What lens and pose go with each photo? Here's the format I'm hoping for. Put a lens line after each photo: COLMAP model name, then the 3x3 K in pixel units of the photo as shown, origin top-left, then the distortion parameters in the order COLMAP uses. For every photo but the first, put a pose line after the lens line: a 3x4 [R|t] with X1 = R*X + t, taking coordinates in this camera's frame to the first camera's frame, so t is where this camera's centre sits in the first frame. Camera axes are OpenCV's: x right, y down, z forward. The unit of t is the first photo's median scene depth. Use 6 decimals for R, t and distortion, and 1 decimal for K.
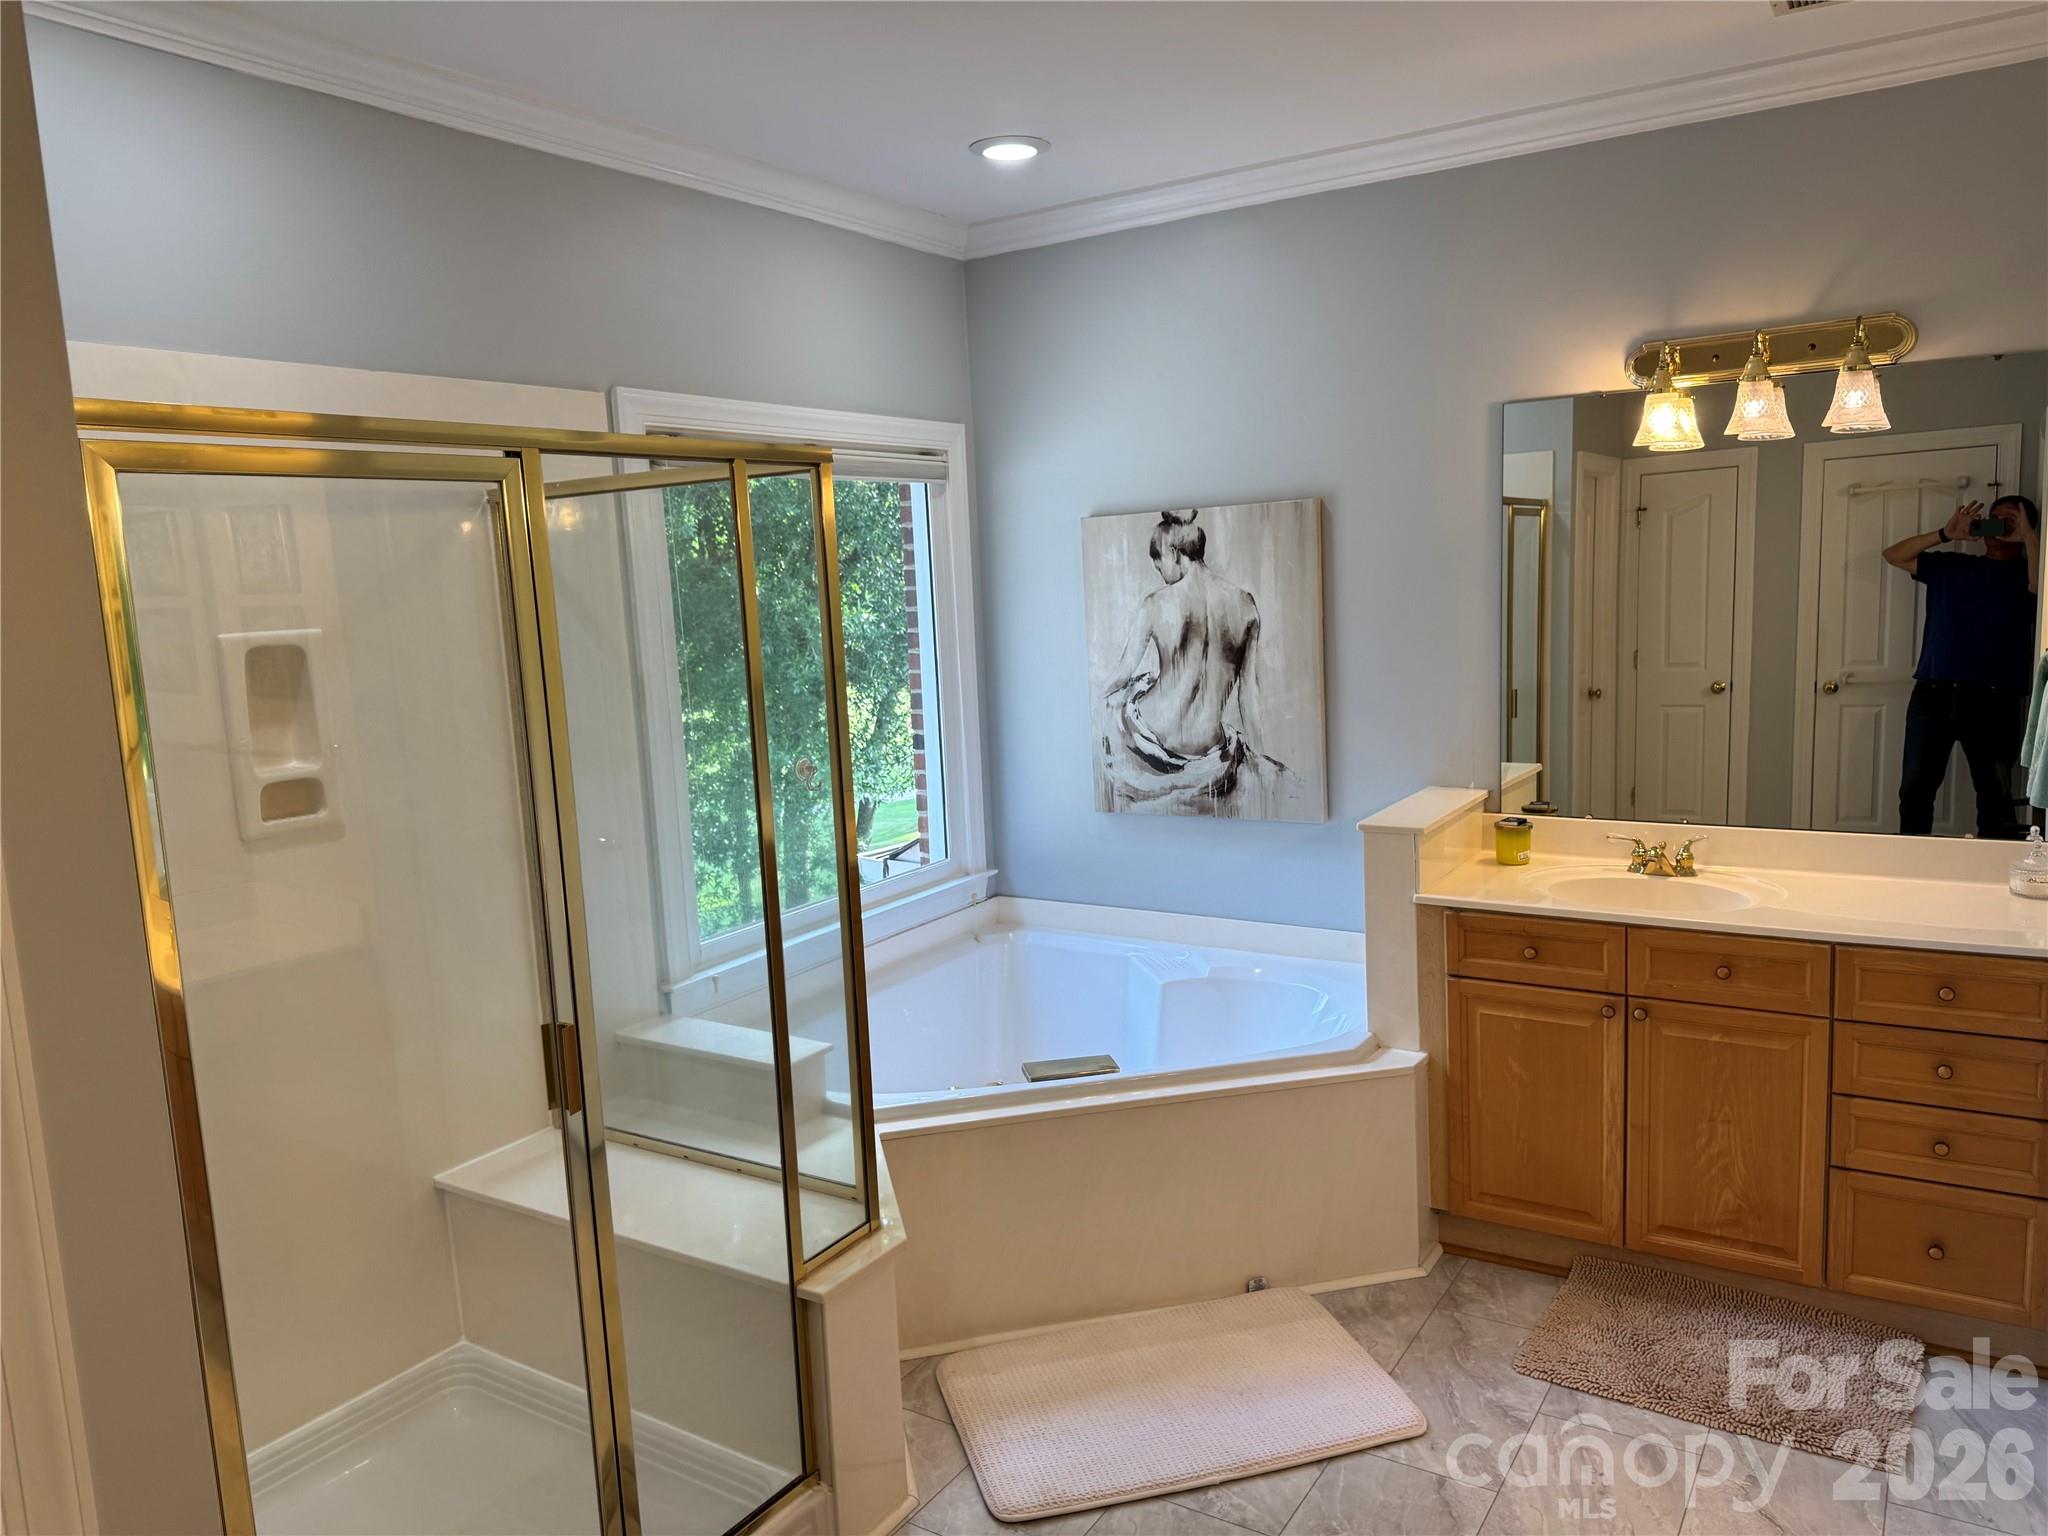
lens RADIAL K [[1430.3, 0, 1024.0], [0, 1430.3, 768.0], [0, 0, 1]] dist [0.007863, -0.003565]
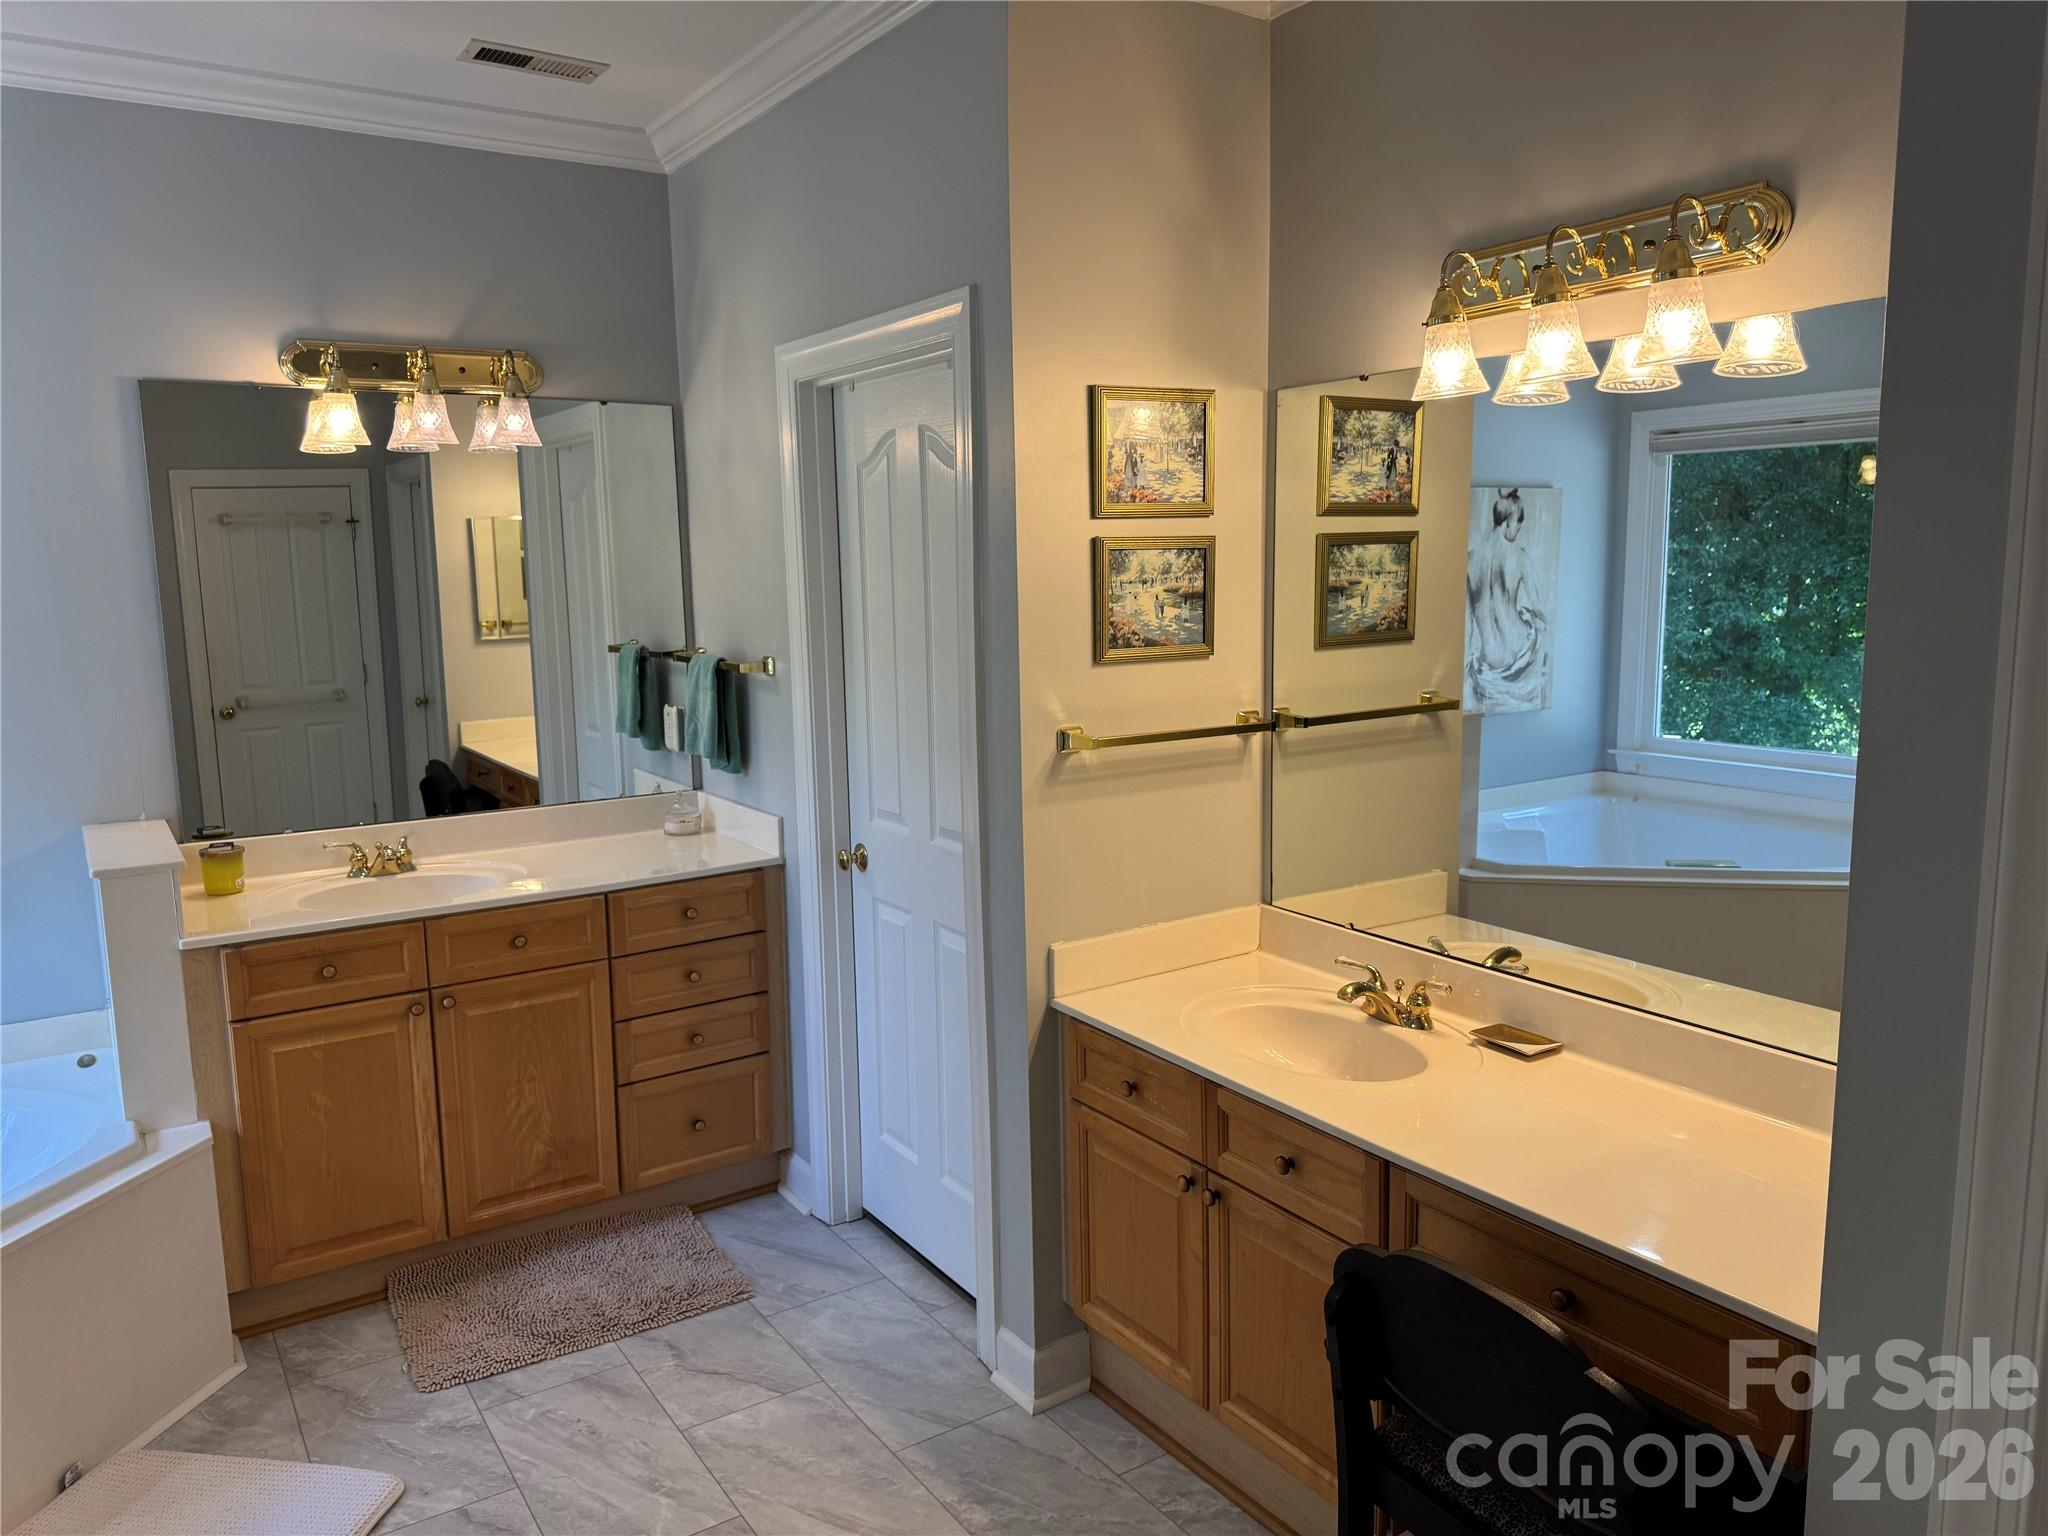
lens RADIAL K [[1430.3, 0, 1024.0], [0, 1430.3, 768.0], [0, 0, 1]] dist [0.007863, -0.003565]
pose [[0.444414, -0.103872, 0.889779, -0.265788], [0.128685, 0.990356, 0.051339, 0.007050], [-0.886531, 0.091685, 0.453494, 0.154248]]
